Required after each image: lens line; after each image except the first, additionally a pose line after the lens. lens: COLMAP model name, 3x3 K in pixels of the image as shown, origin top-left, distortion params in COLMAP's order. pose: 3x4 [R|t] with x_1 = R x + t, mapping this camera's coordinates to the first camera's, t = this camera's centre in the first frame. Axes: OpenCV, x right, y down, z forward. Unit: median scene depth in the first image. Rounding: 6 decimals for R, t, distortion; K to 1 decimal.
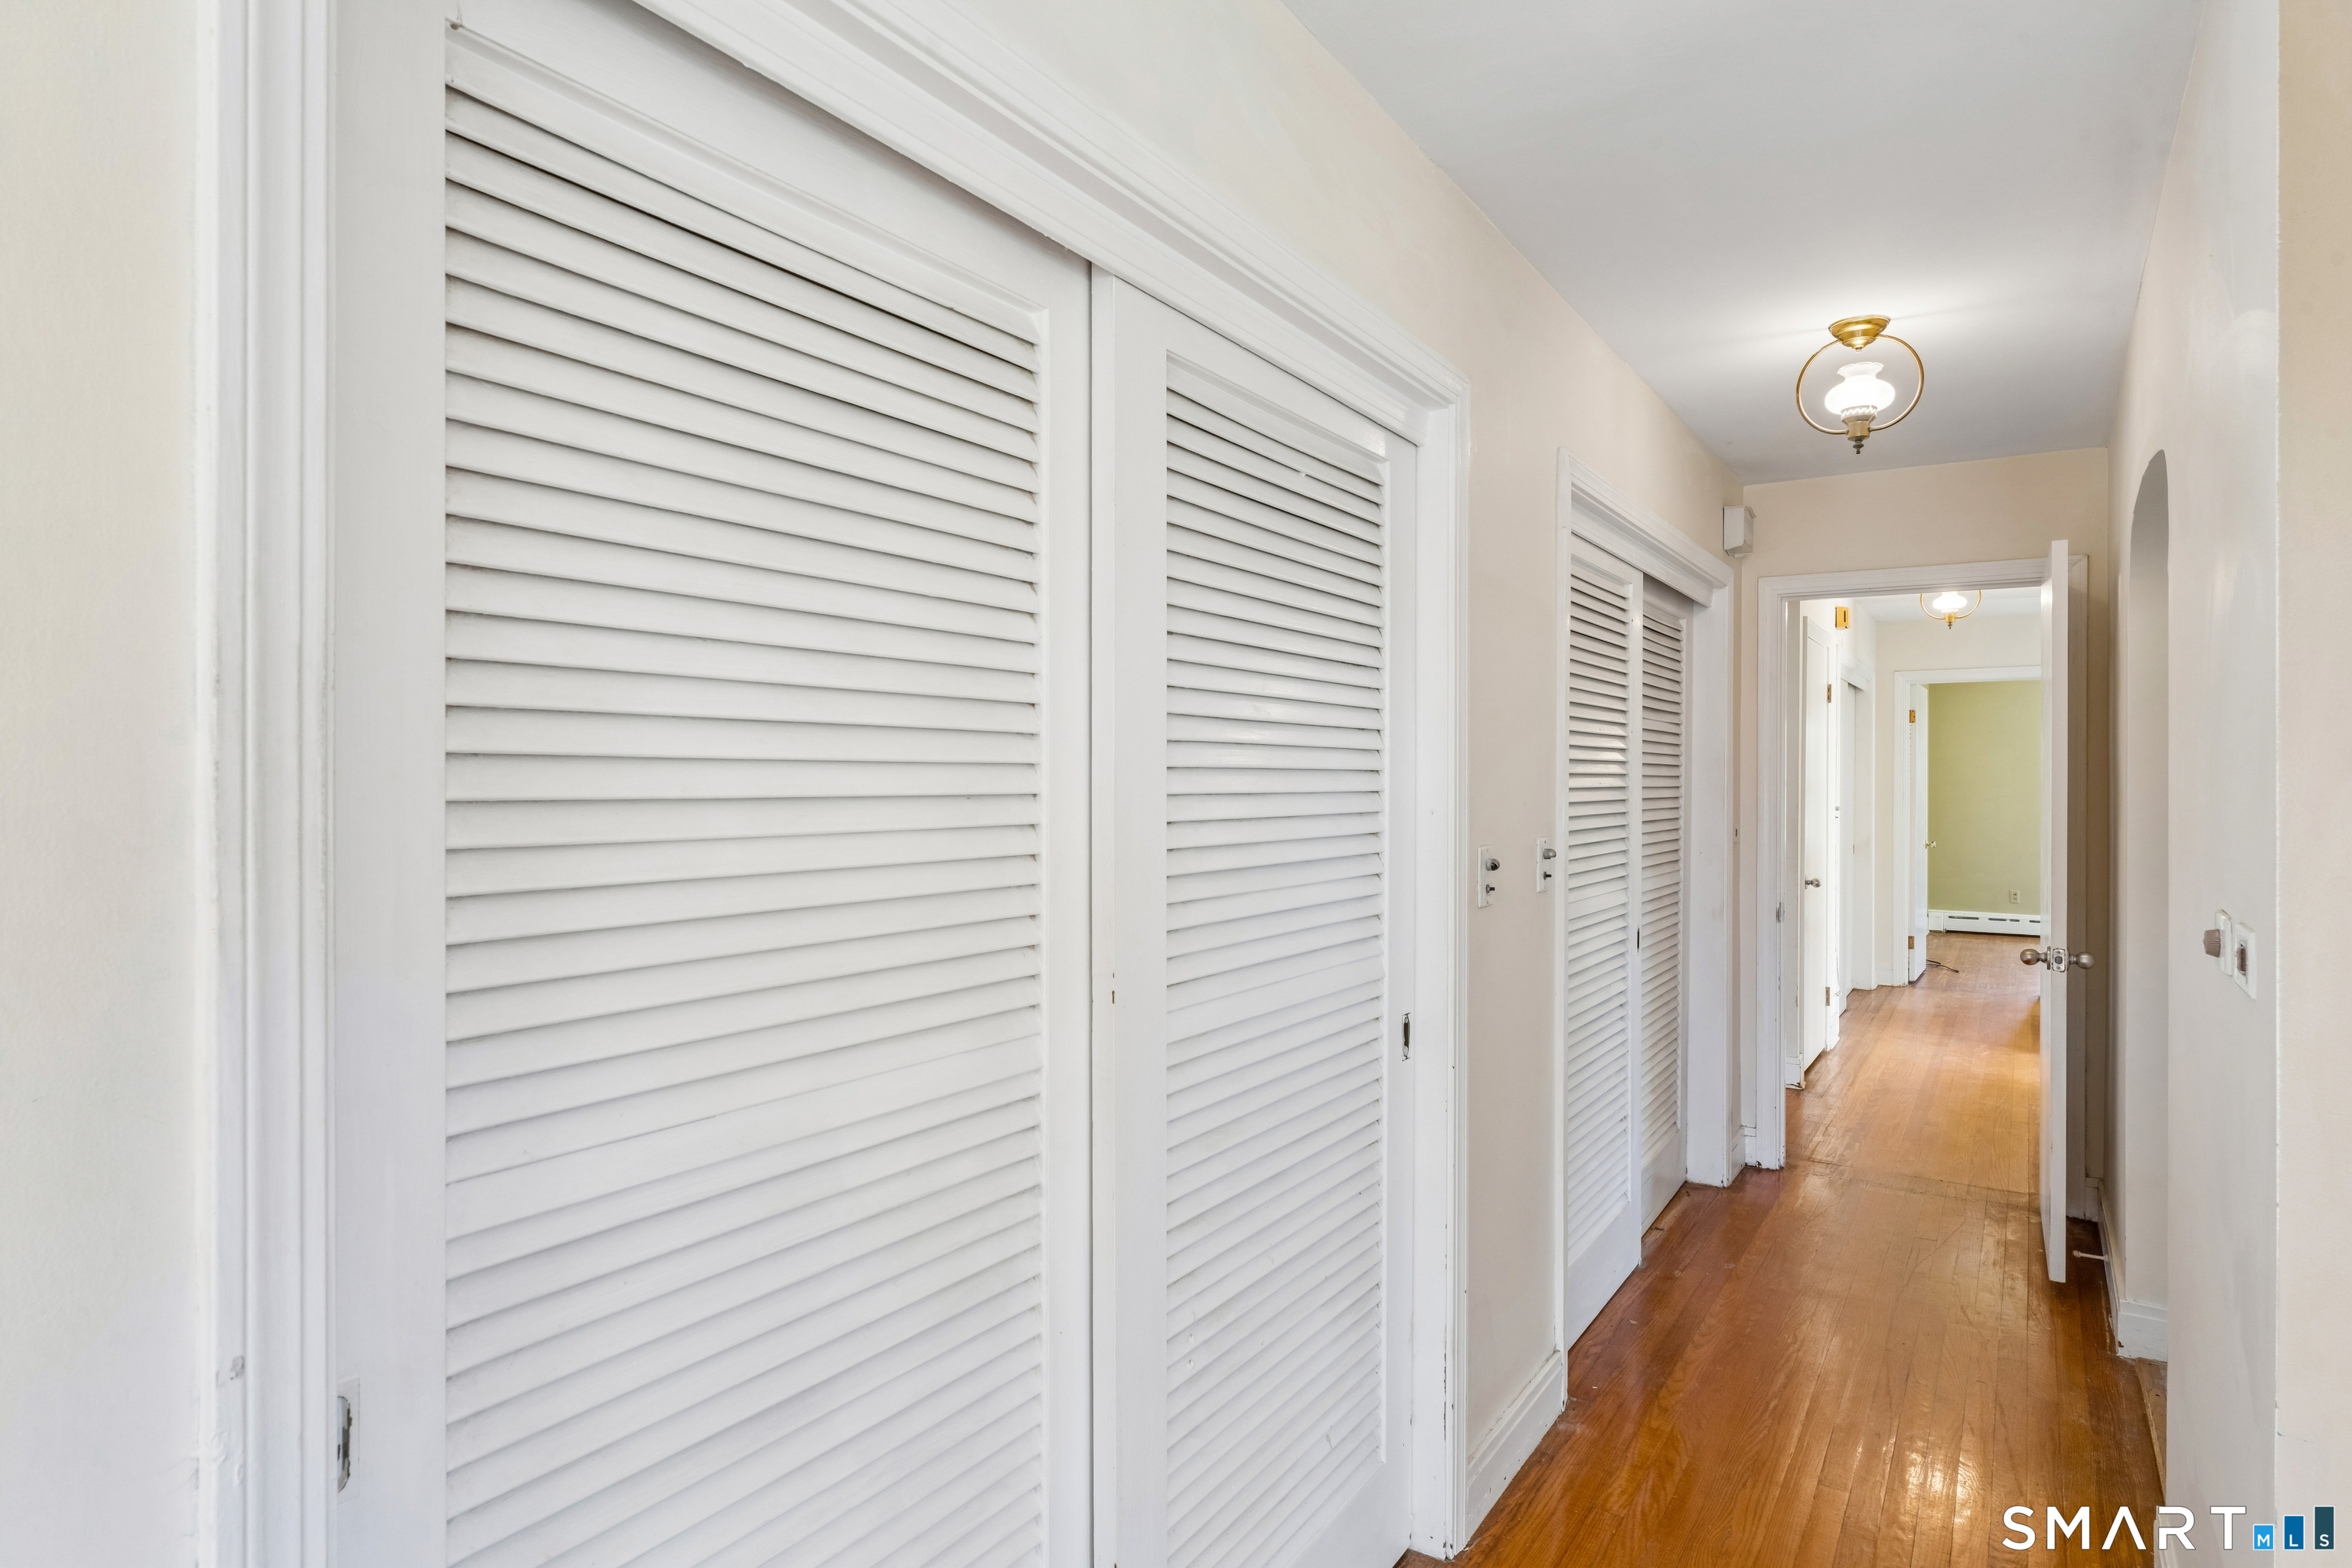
lens RADIAL K [[1294.4, 0, 1180.5], [0, 1294.4, 784.3], [0, 0, 1]] dist [-0.004665, -0.003056]
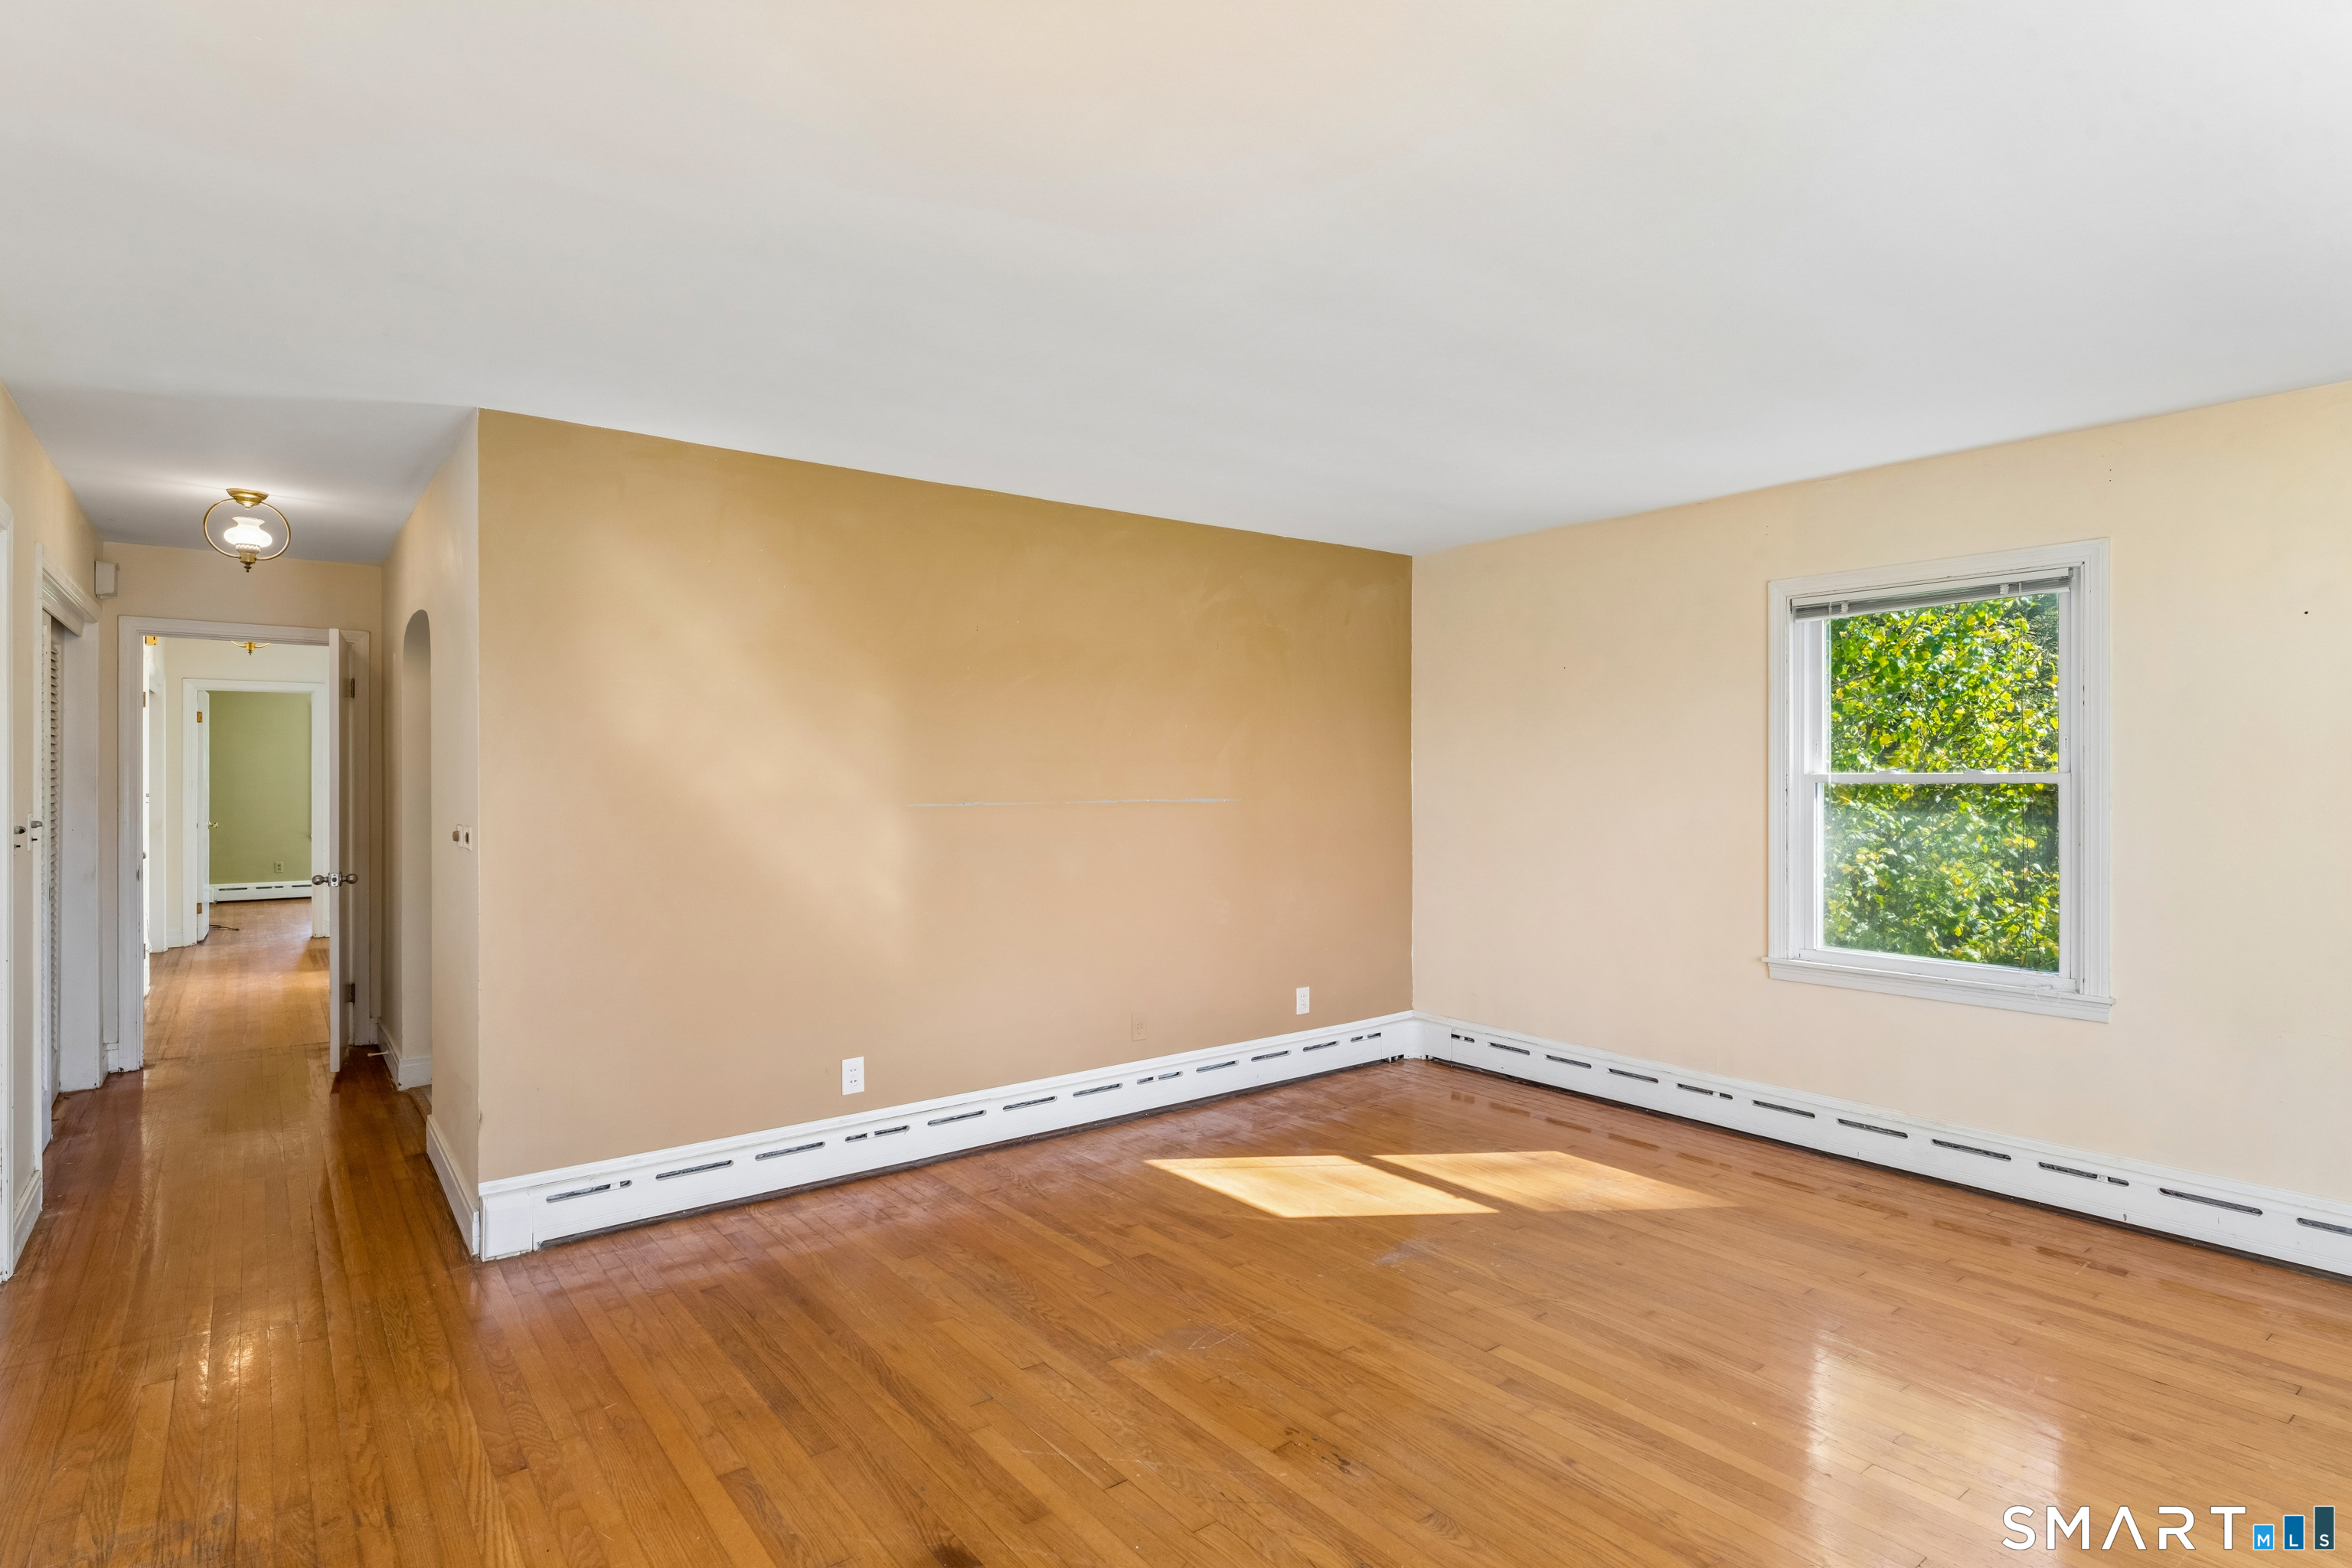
lens RADIAL K [[1256.9, 0, 1181.4], [0, 1256.9, 776.0], [0, 0, 1]] dist [0.003643, 0.000017]
pose [[0.342764, -0.003485, 0.939415, -0.372136], [0.001968, 0.999994, 0.002991, -0.001222], [-0.939420, 0.000823, 0.342768, -0.428508]]
